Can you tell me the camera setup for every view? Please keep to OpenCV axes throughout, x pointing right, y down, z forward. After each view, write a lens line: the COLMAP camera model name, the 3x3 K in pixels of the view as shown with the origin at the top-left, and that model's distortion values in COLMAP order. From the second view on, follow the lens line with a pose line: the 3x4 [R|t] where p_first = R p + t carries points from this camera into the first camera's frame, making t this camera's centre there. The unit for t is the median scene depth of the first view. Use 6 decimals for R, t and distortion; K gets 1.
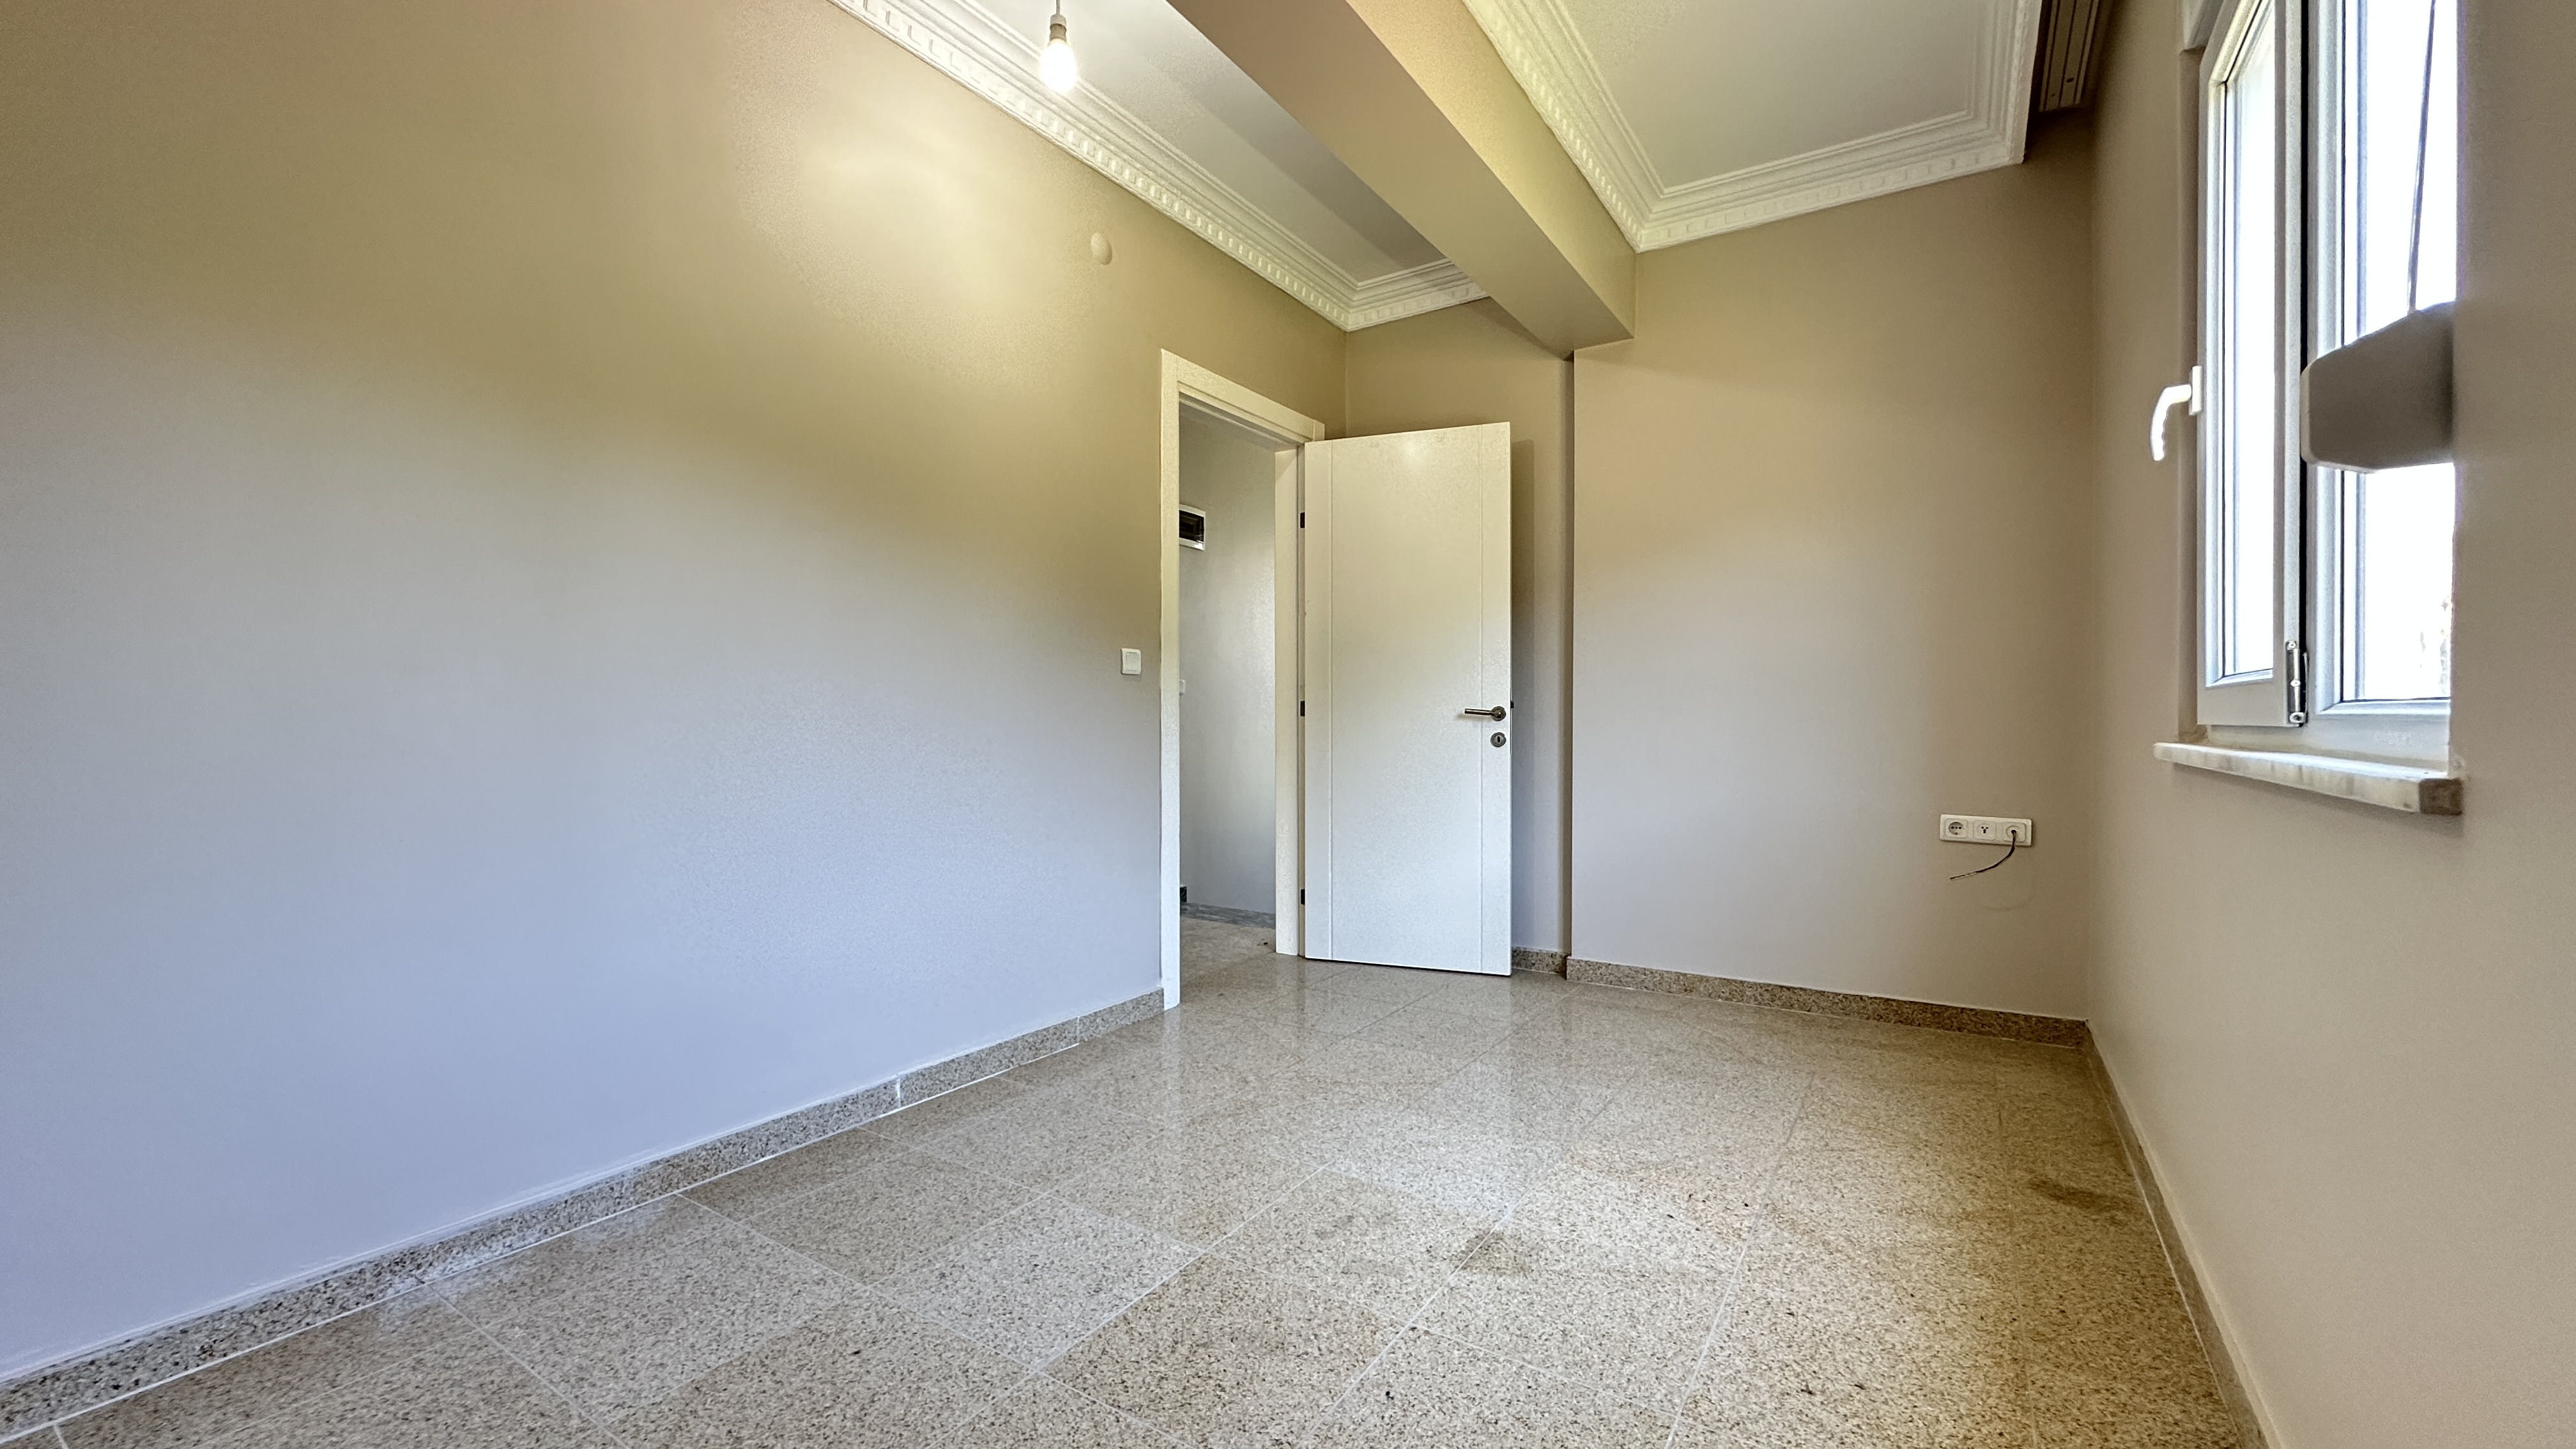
lens RADIAL K [[1031.9, 0, 1284.7], [0, 1031.9, 727.1], [0, 0, 1]] dist [-0.002050, 0.001234]
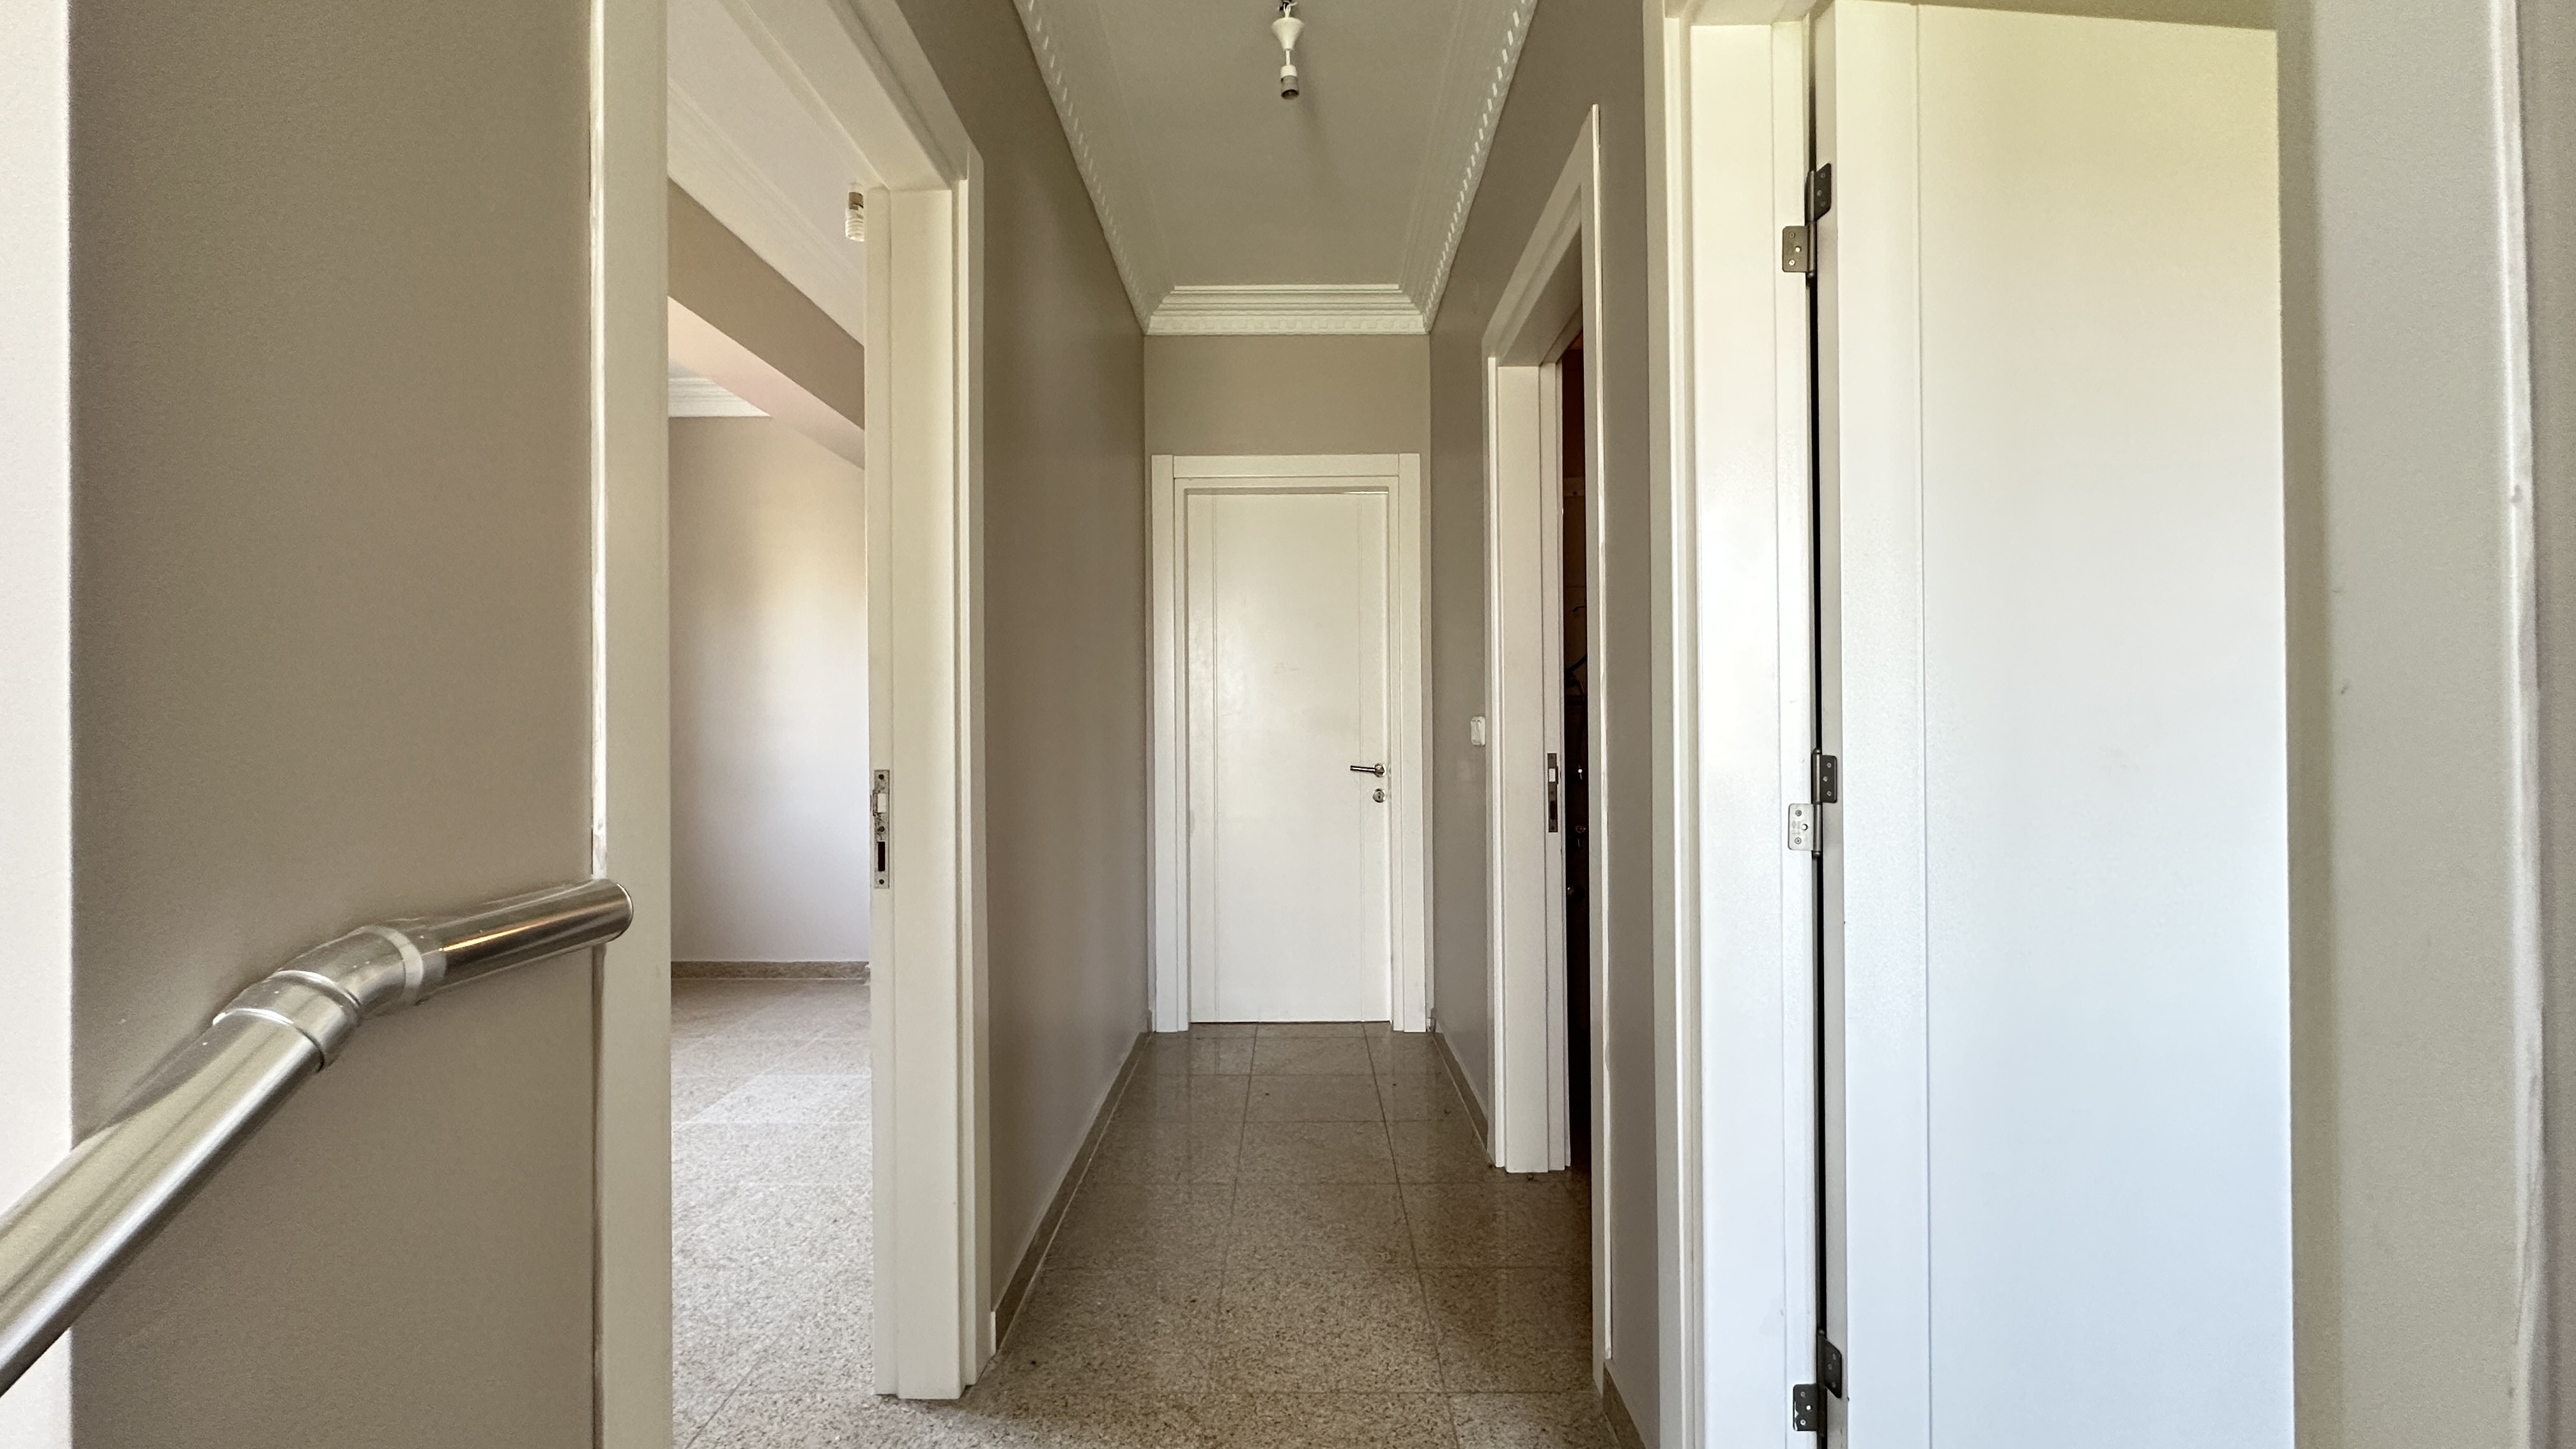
lens RADIAL K [[1031.9, 0, 1284.7], [0, 1031.9, 727.1], [0, 0, 1]] dist [-0.002050, 0.001234]
pose [[-0.843430, 0.004209, -0.537222, -0.002675], [0.003941, 0.999991, 0.001647, -0.107643], [0.537224, -0.000728, -0.843439, 2.785497]]
